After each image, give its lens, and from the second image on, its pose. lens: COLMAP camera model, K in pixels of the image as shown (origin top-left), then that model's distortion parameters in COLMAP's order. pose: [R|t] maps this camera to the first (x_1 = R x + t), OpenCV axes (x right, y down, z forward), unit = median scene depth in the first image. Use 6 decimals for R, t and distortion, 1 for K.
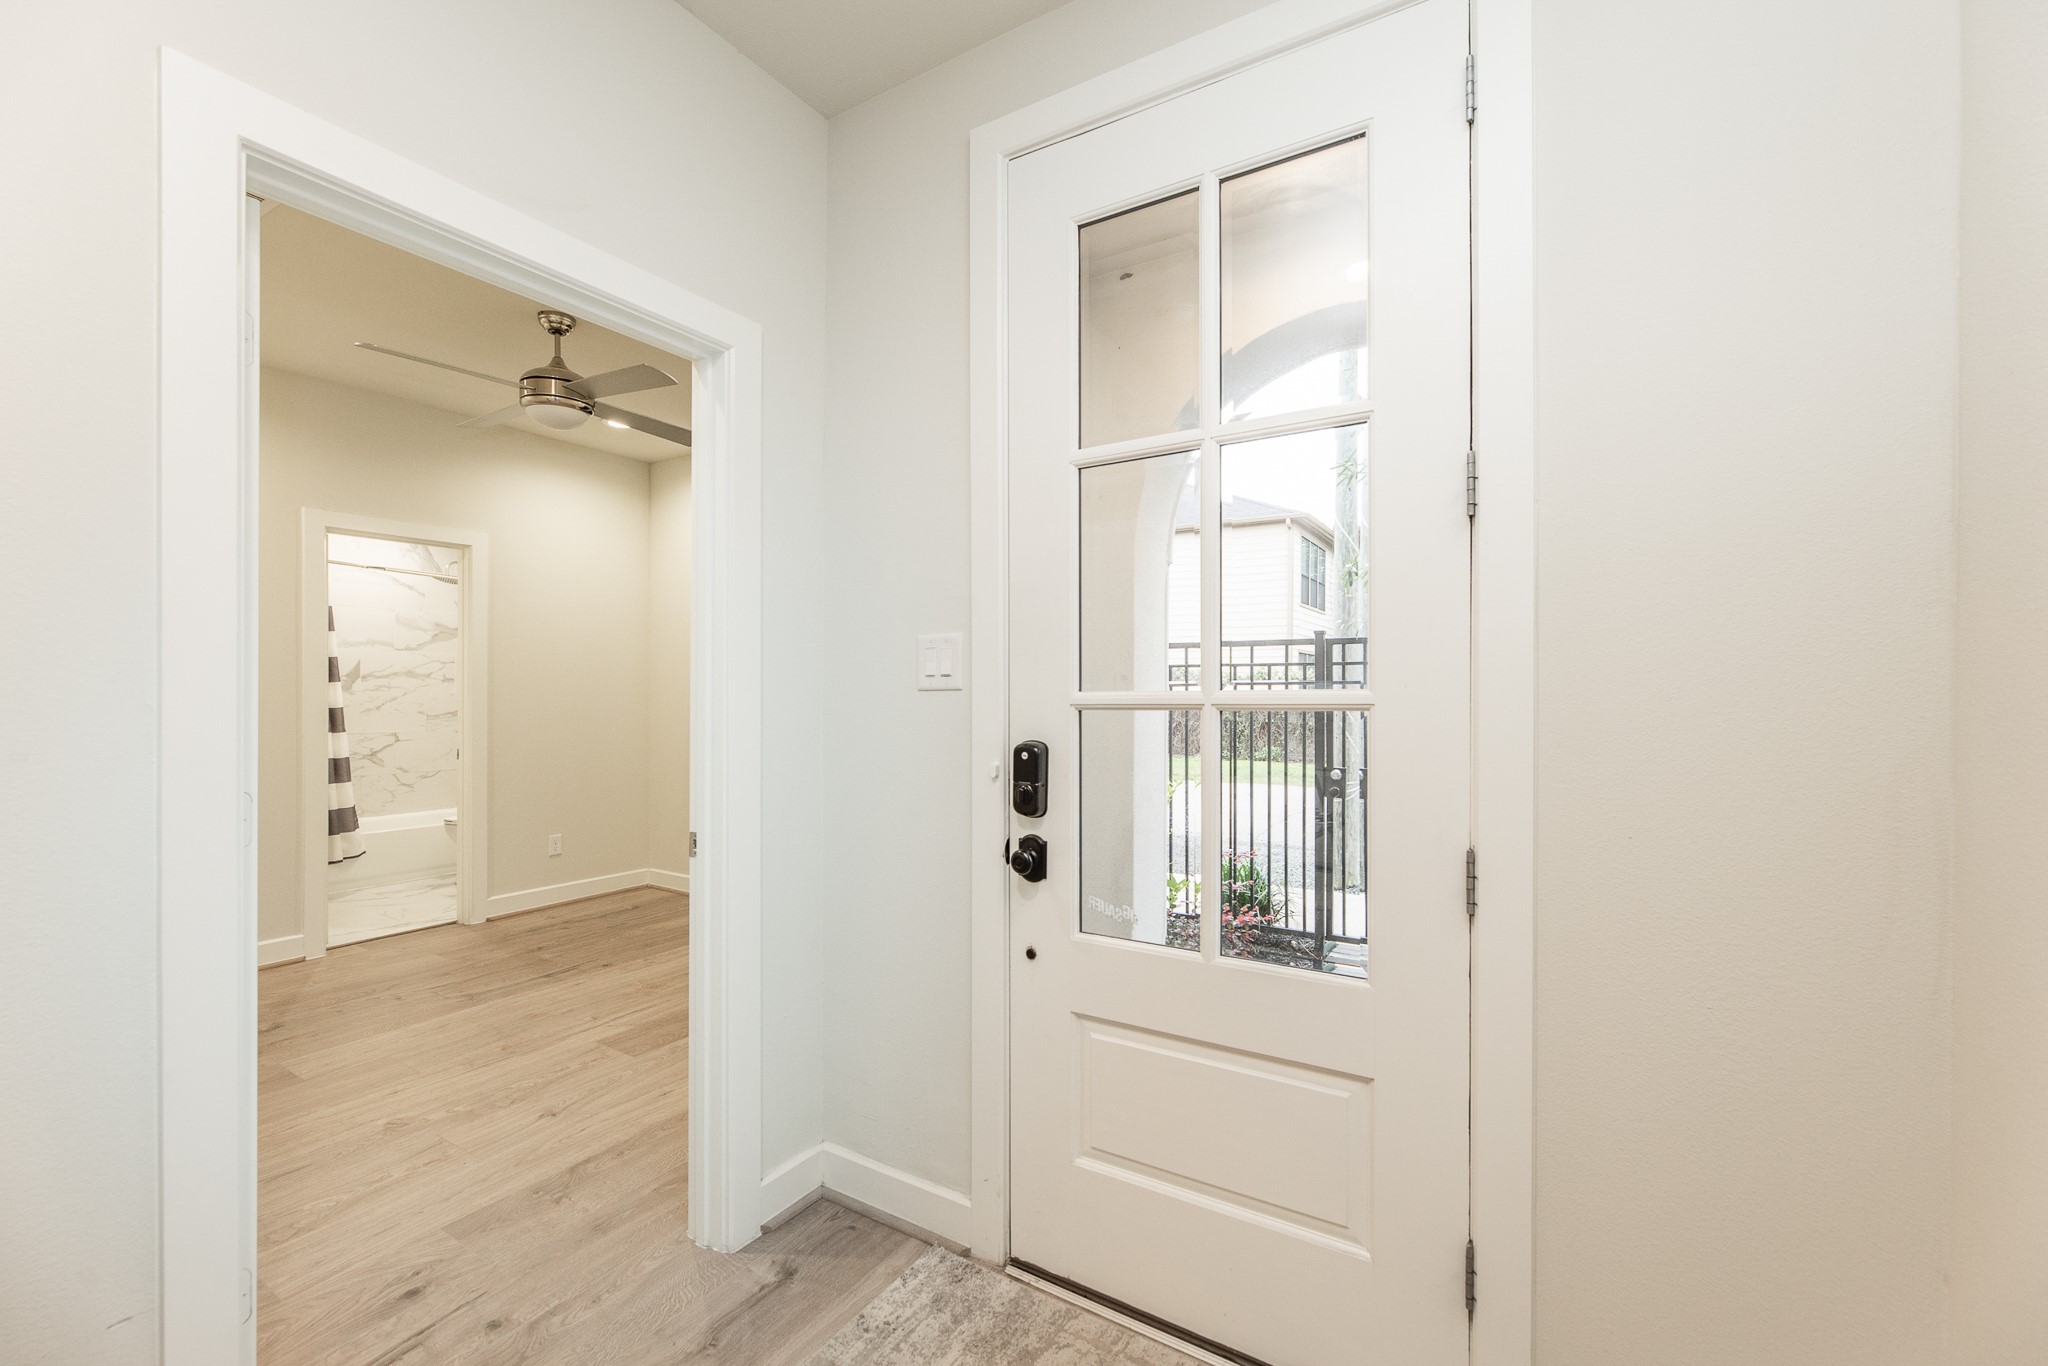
lens RADIAL K [[838.1, 0, 1034.3], [0, 838.1, 693.3], [0, 0, 1]] dist [0.000845, 0.000088]
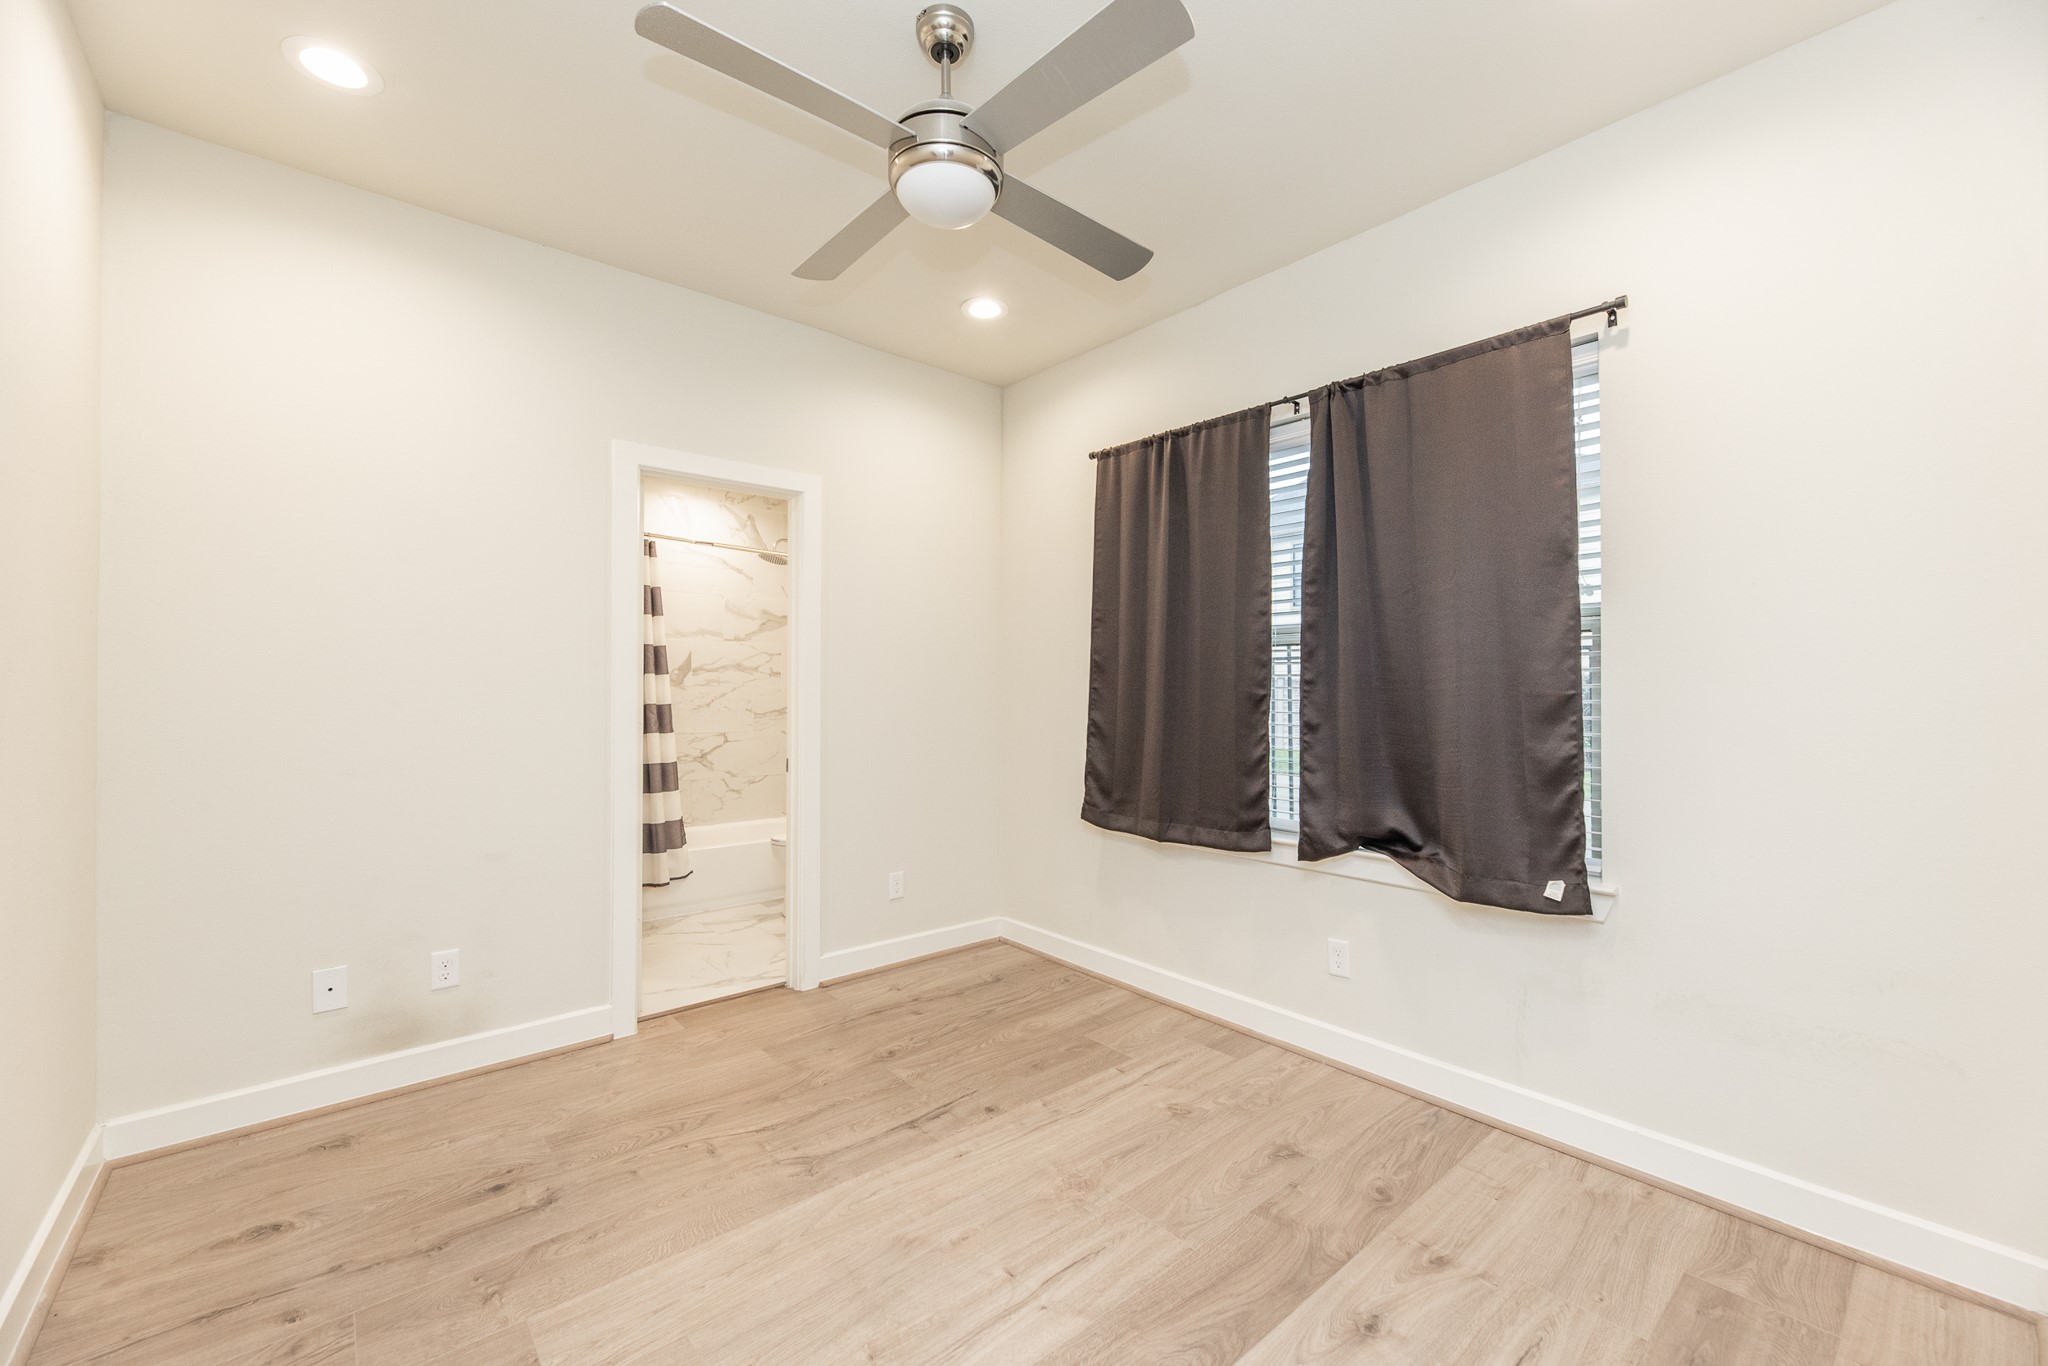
lens RADIAL K [[823.9, 0, 1038.1], [0, 823.9, 683.8], [0, 0, 1]] dist [-0.002270, 0.000168]
pose [[0.955909, -0.004052, -0.293636, -0.246043], [0.001020, 0.999945, -0.010479, 0.005986], [0.293662, 0.009717, 0.955860, 0.345694]]
